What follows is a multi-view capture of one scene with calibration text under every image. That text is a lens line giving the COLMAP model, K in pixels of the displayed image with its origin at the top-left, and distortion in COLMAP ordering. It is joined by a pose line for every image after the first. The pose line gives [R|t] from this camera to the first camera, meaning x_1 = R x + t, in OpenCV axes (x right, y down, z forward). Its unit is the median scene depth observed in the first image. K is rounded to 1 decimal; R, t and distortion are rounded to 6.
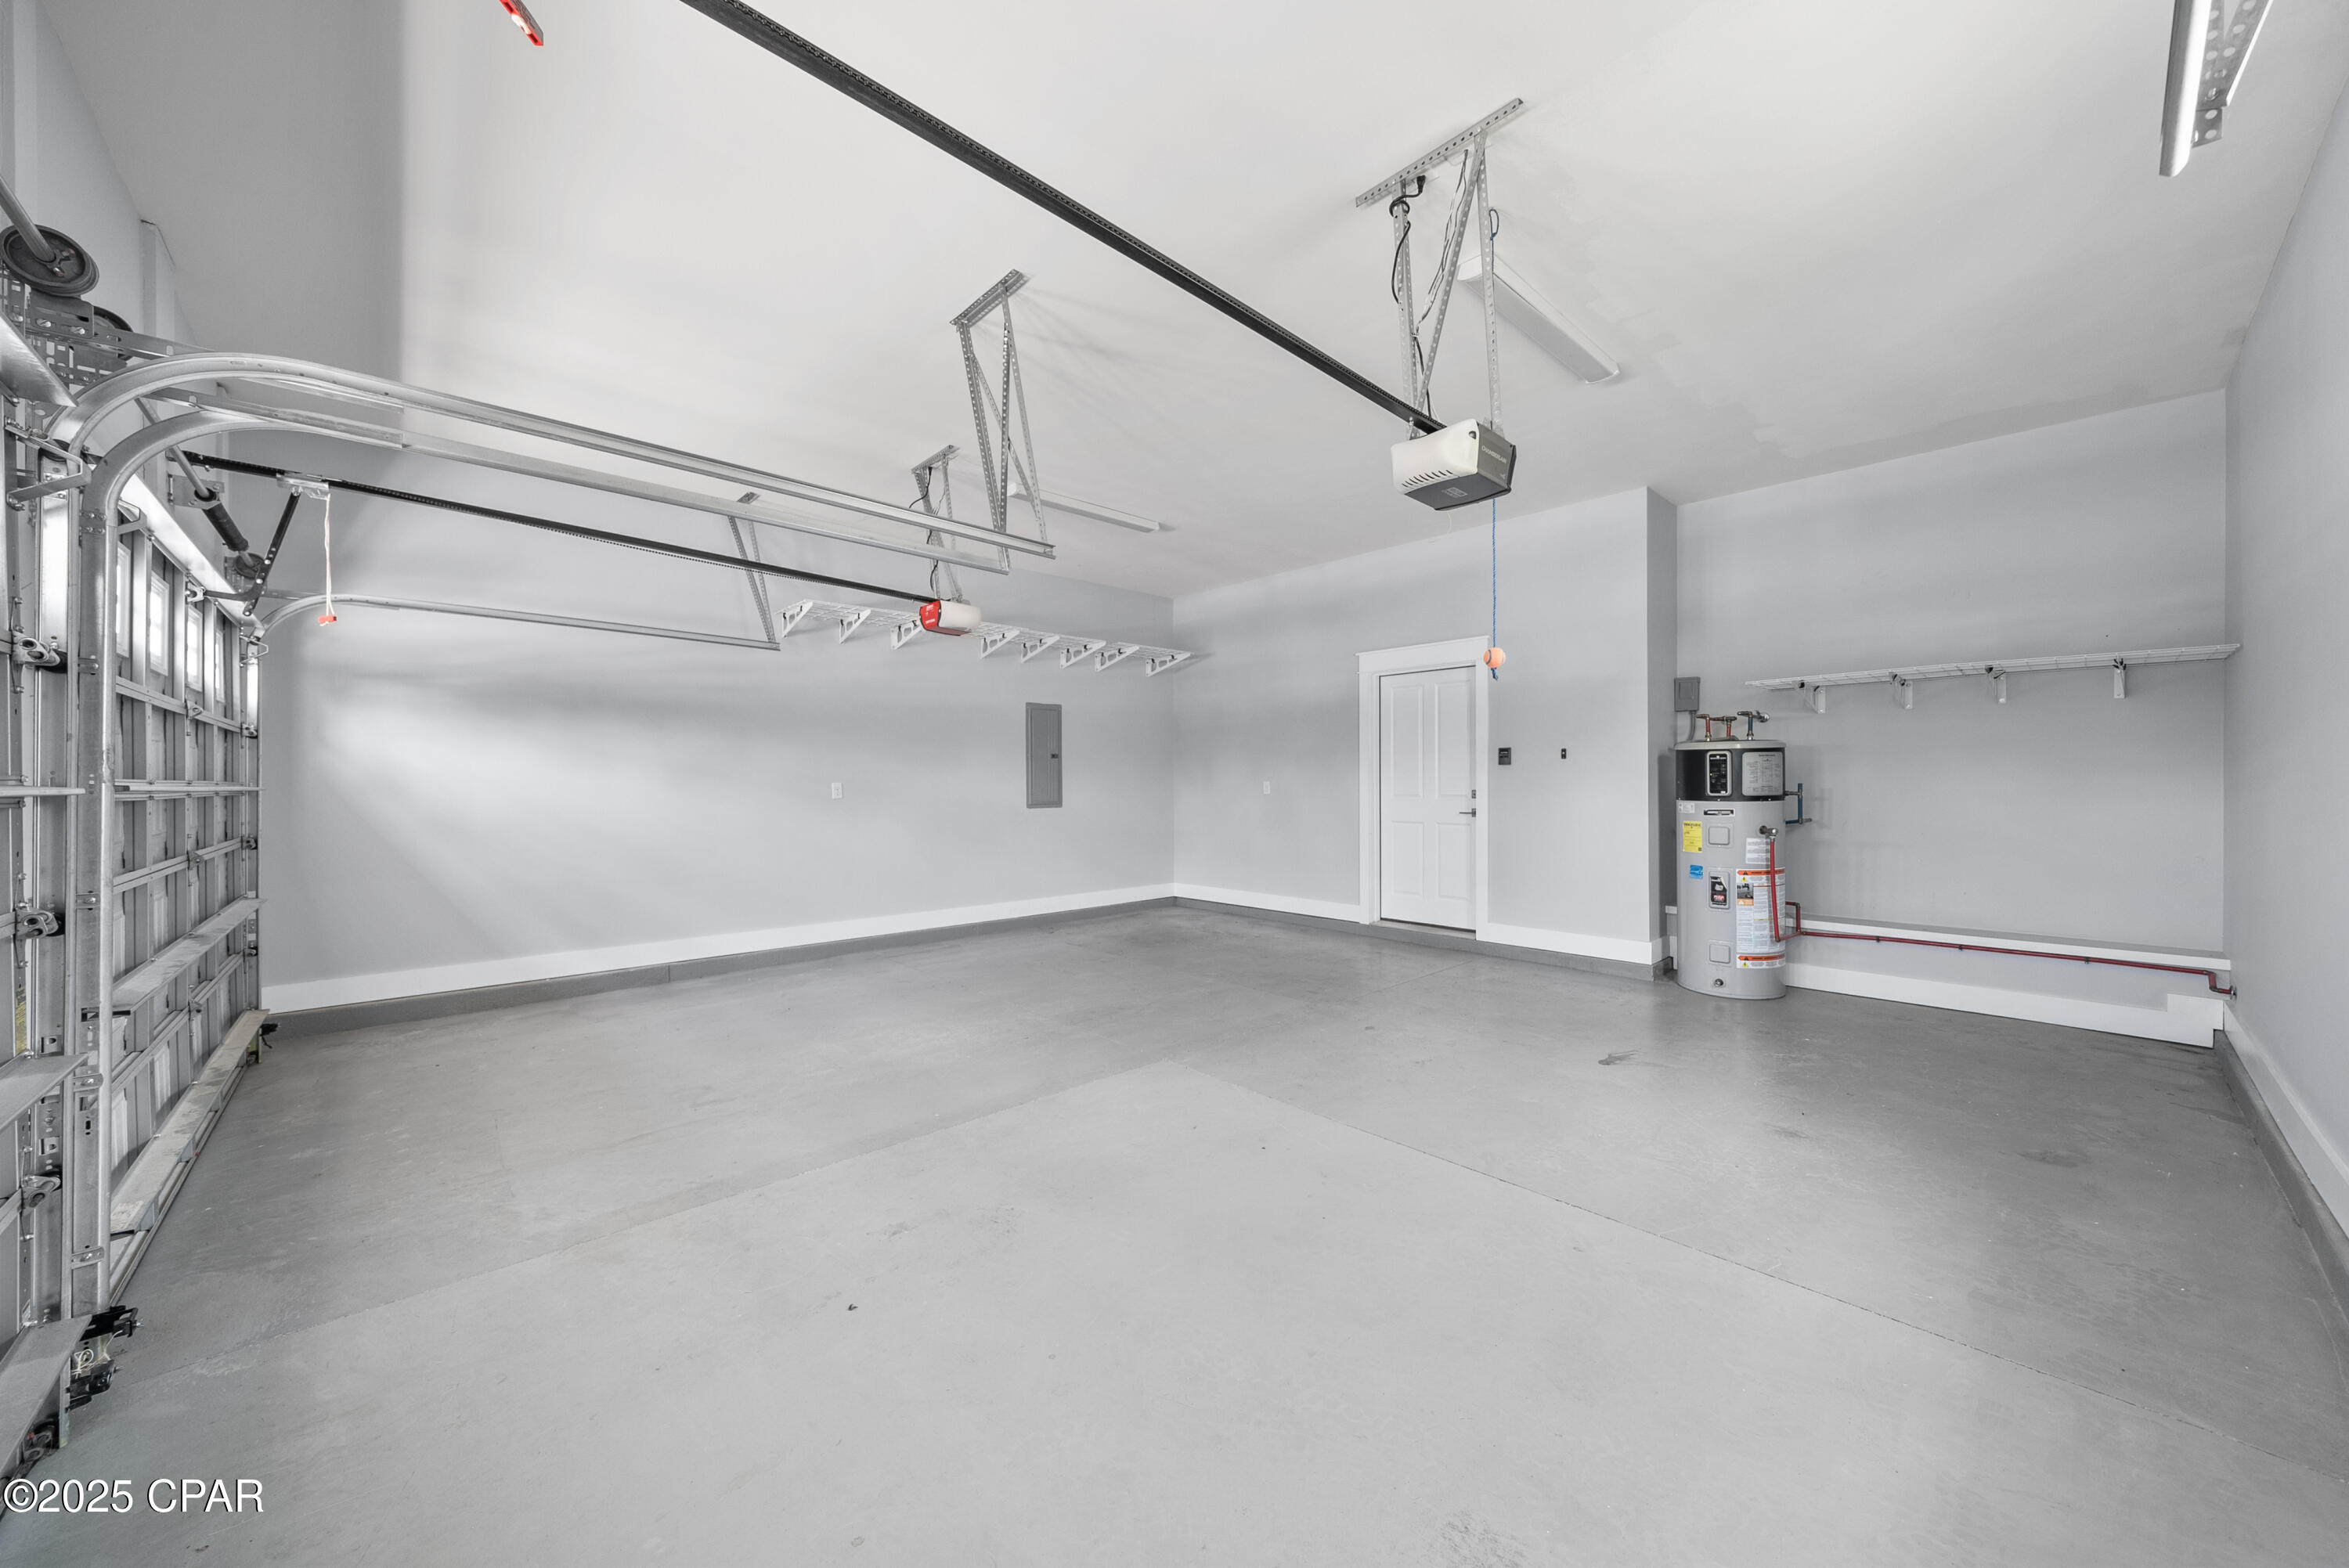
lens RADIAL K [[852.7, 0, 1174.5], [0, 852.7, 784.0], [0, 0, 1]] dist [-0.000037, 0.000002]
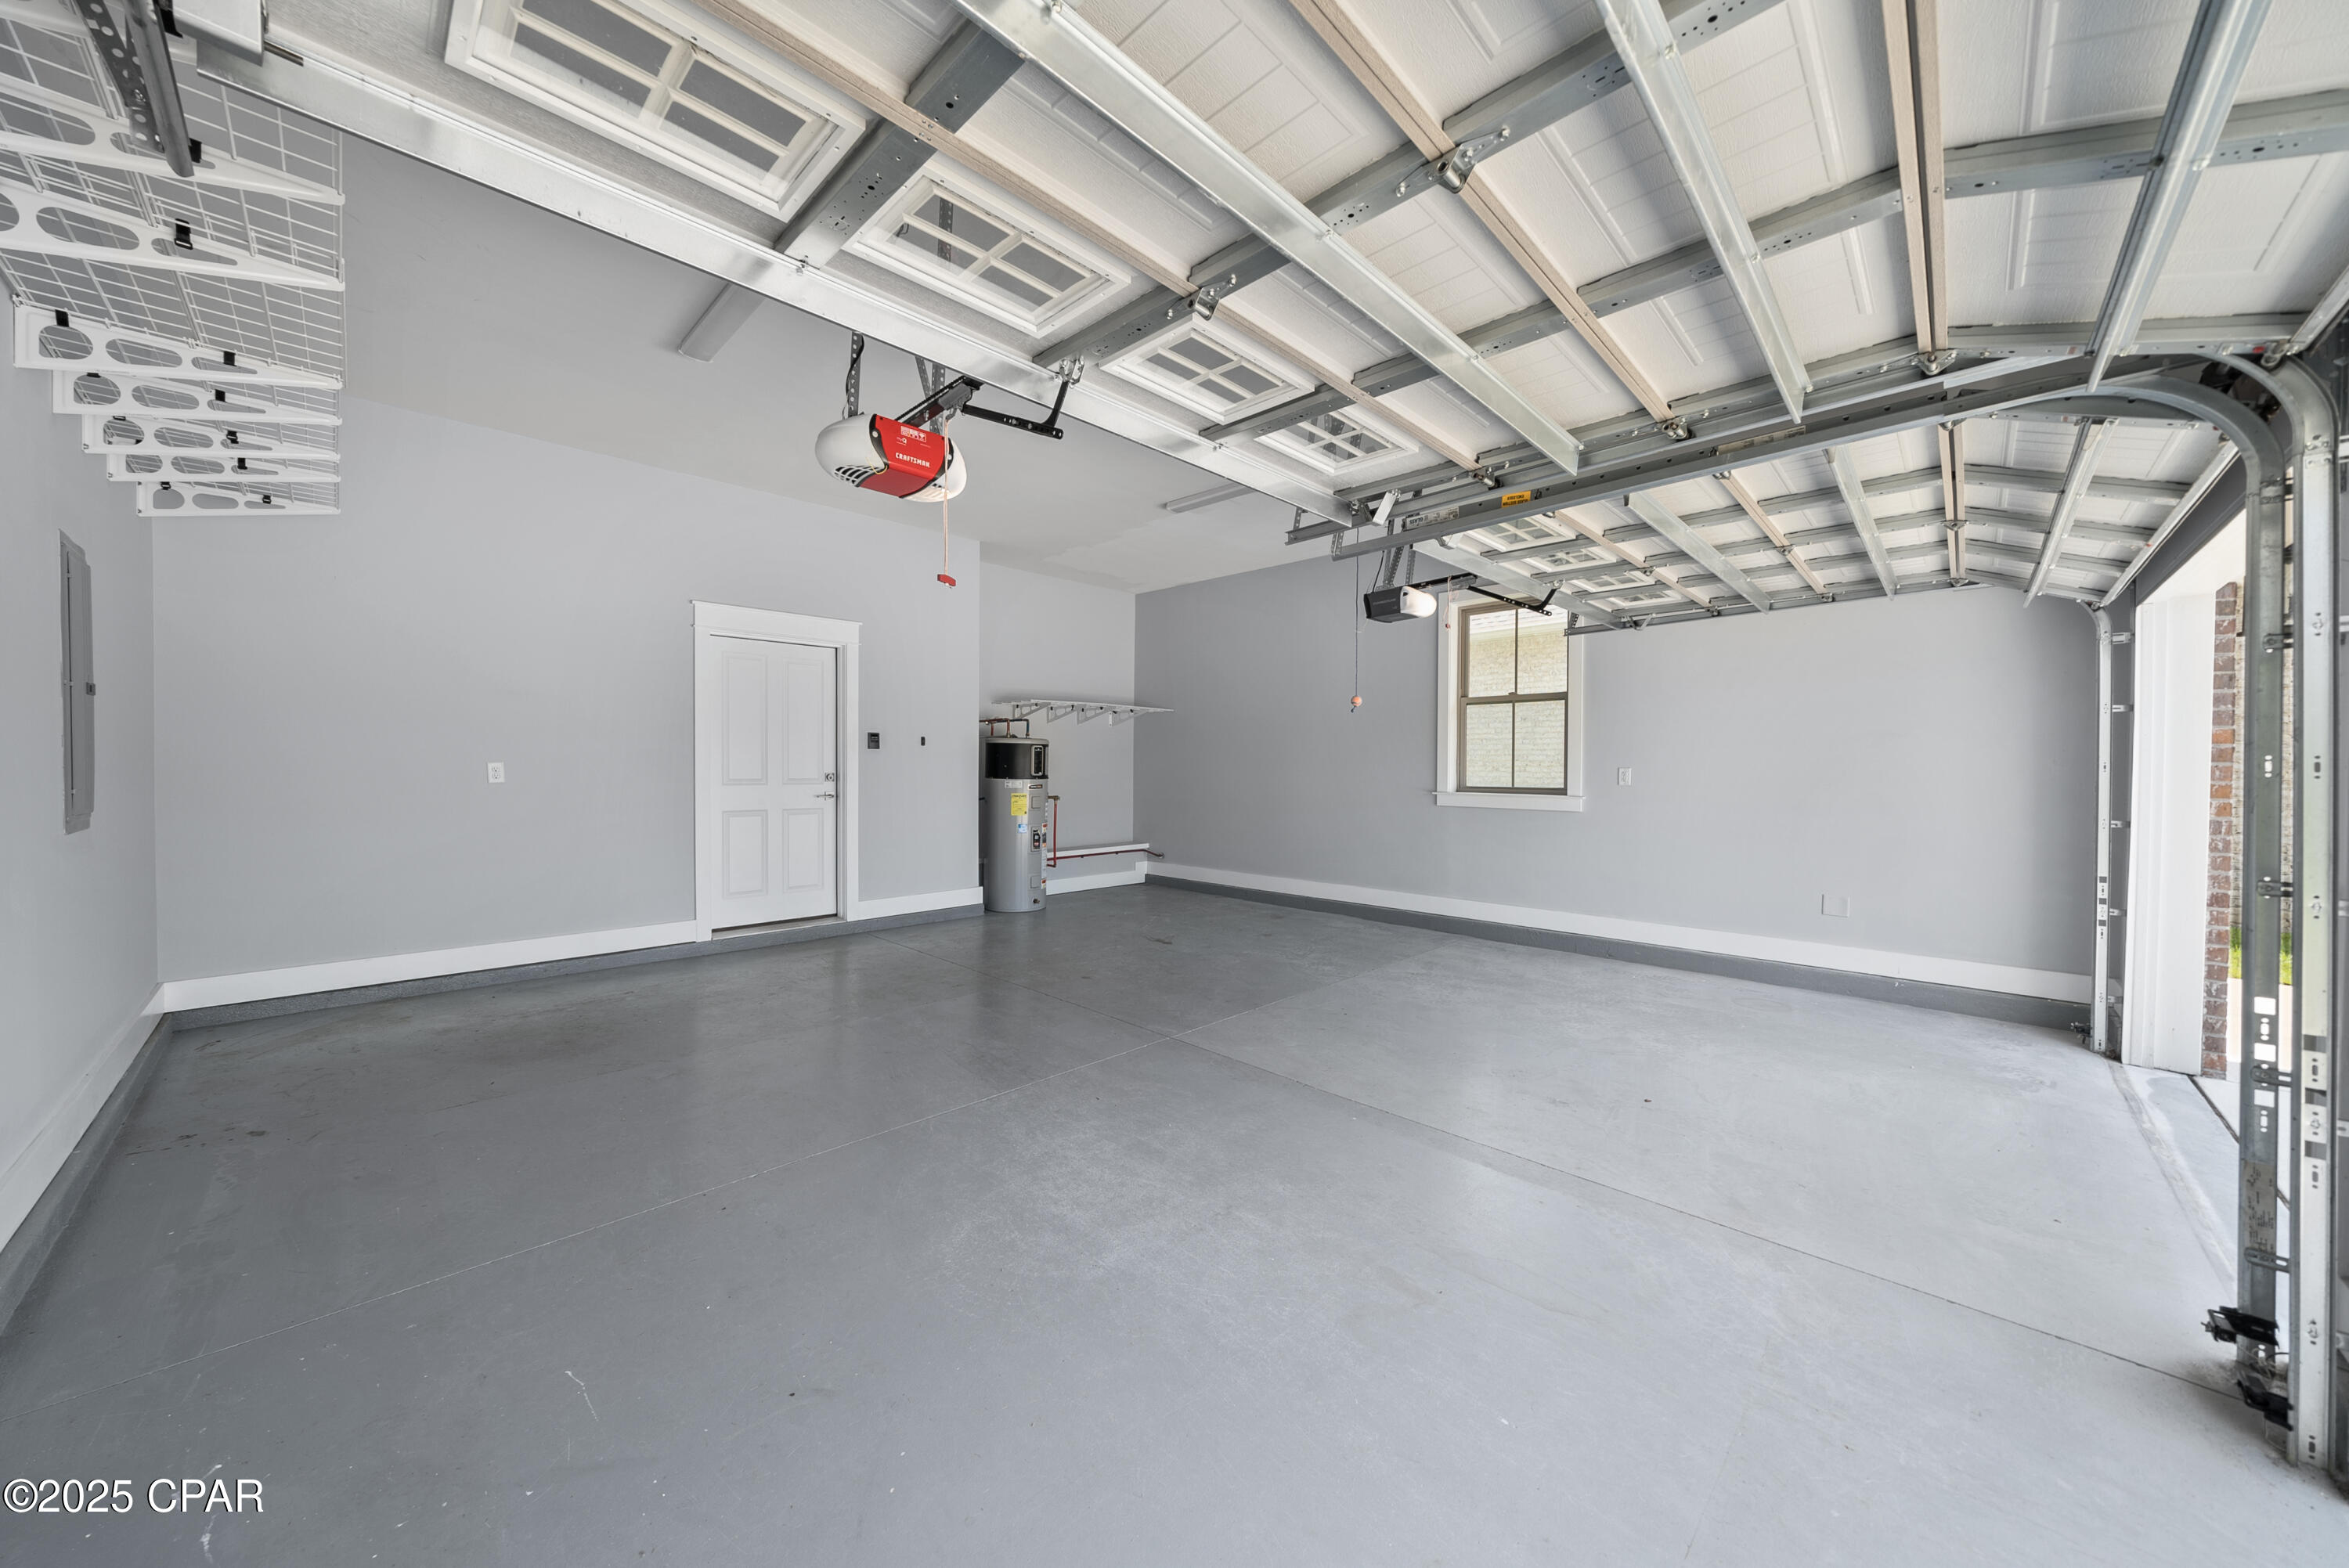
lens RADIAL K [[810.6, 0, 1174.5], [0, 810.6, 784.0], [0, 0, 1]] dist [0.000308, 0.000110]
pose [[-0.049809, -0.019038, 0.998577, -0.702948], [-0.000154, 0.999818, 0.019054, 0.001936], [-0.998759, 0.000795, -0.049803, 0.755617]]
